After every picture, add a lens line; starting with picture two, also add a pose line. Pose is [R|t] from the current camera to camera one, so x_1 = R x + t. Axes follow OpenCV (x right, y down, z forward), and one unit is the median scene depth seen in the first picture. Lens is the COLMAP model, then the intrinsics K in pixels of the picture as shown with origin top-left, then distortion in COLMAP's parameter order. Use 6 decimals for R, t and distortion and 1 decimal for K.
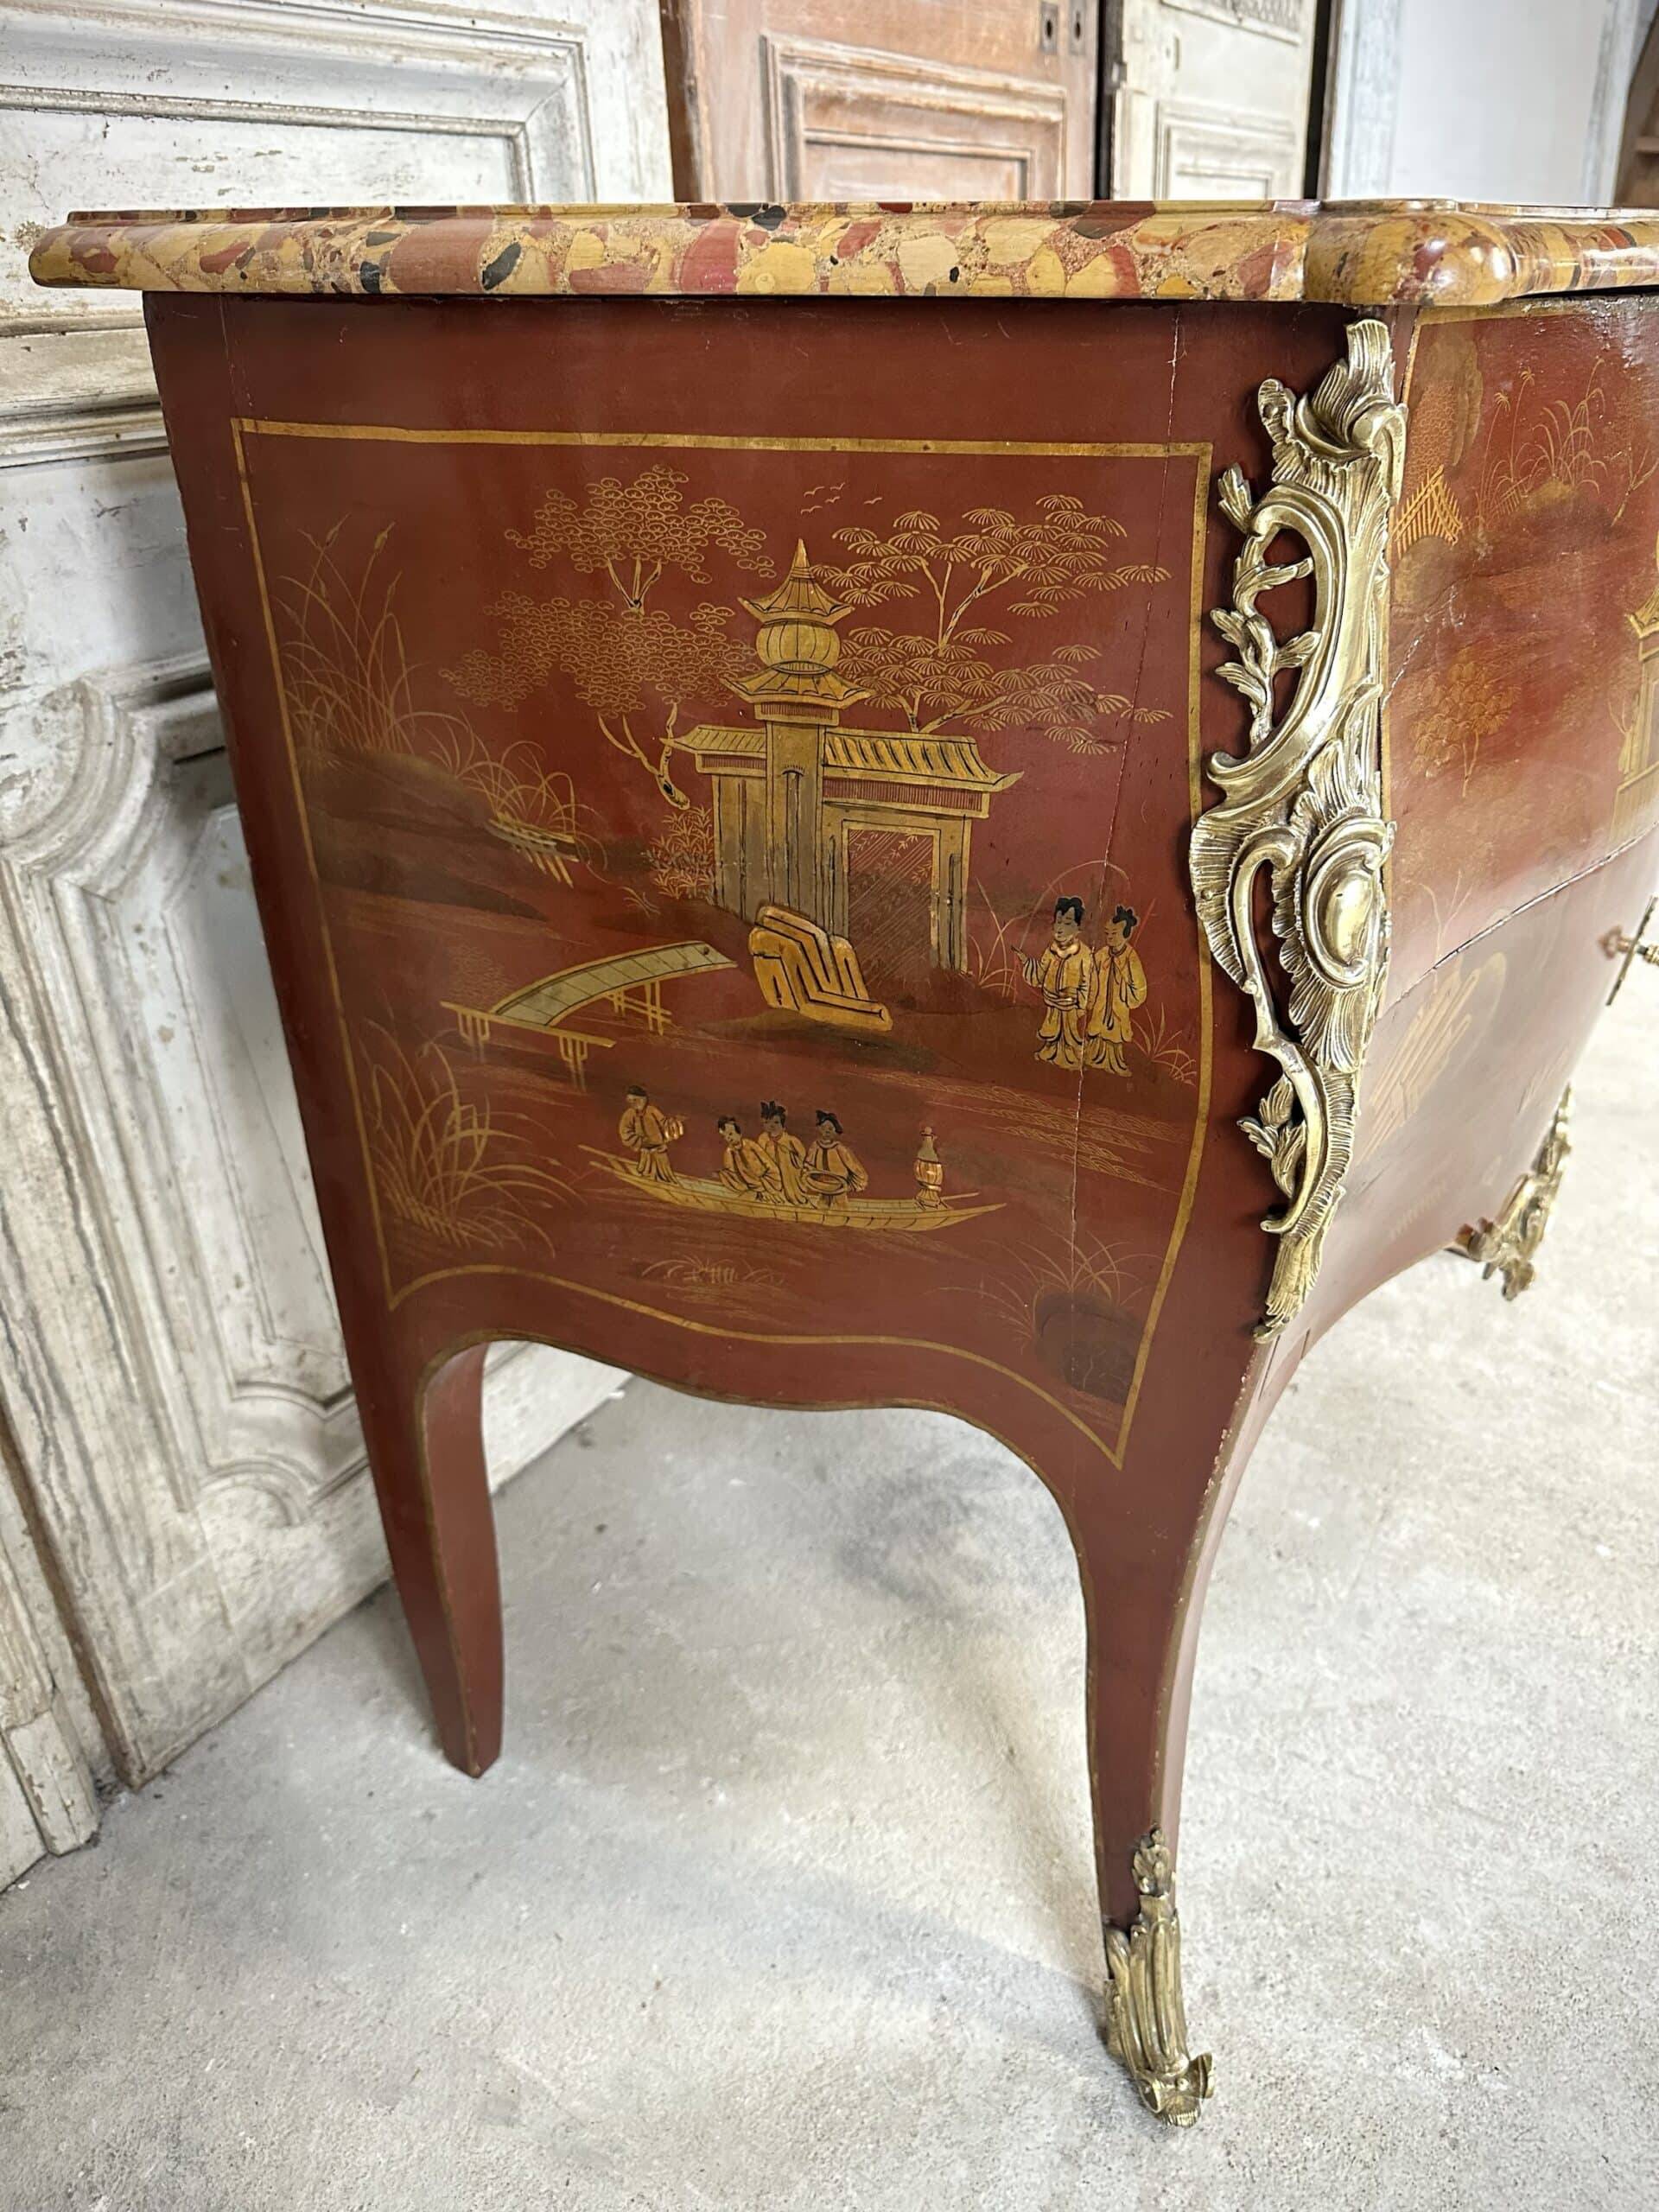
lens RADIAL K [[1582.1, 0, 855.7], [0, 1582.1, 1117.0], [0, 0, 1]] dist [0.018323, -0.041899]
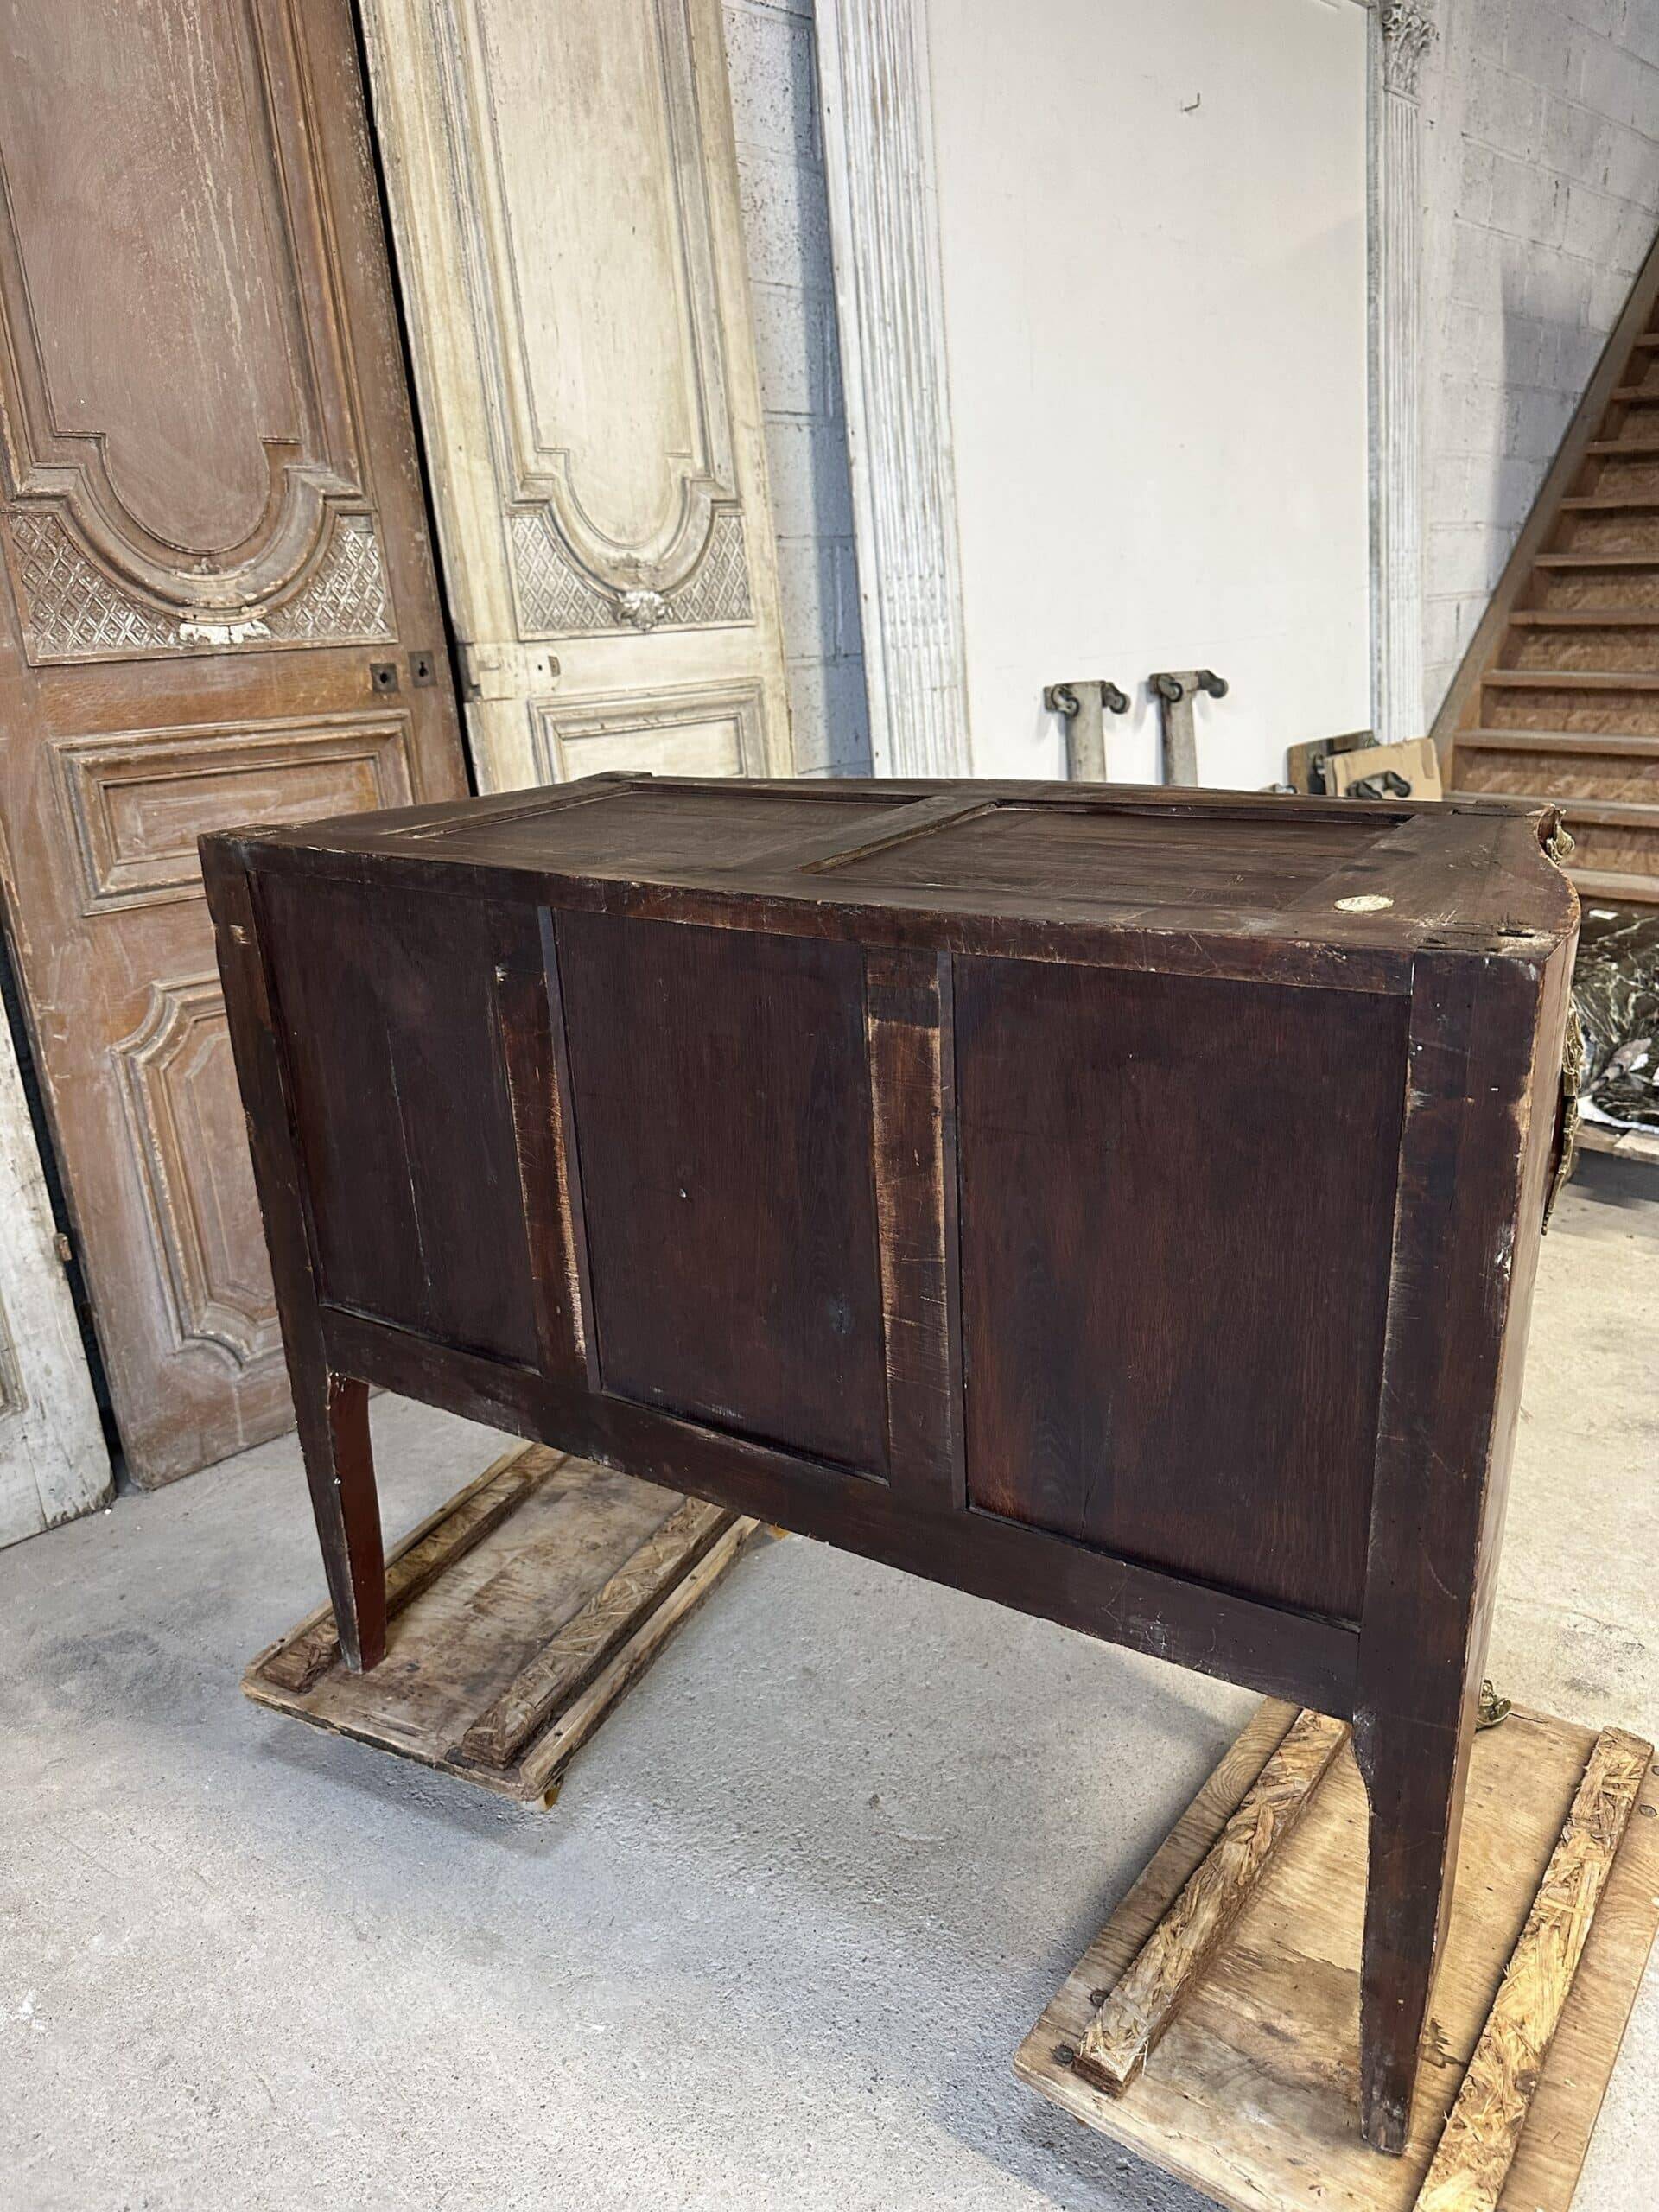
lens RADIAL K [[1582.1, 0, 862.9], [0, 1582.1, 1108.2], [0, 0, 1]] dist [0.018323, -0.041899]
pose [[0.977987, -0.004088, -0.208628, 1.926389], [-0.041032, 0.976520, -0.211483, 0.067821], [0.204594, 0.215388, 0.954856, -0.636498]]
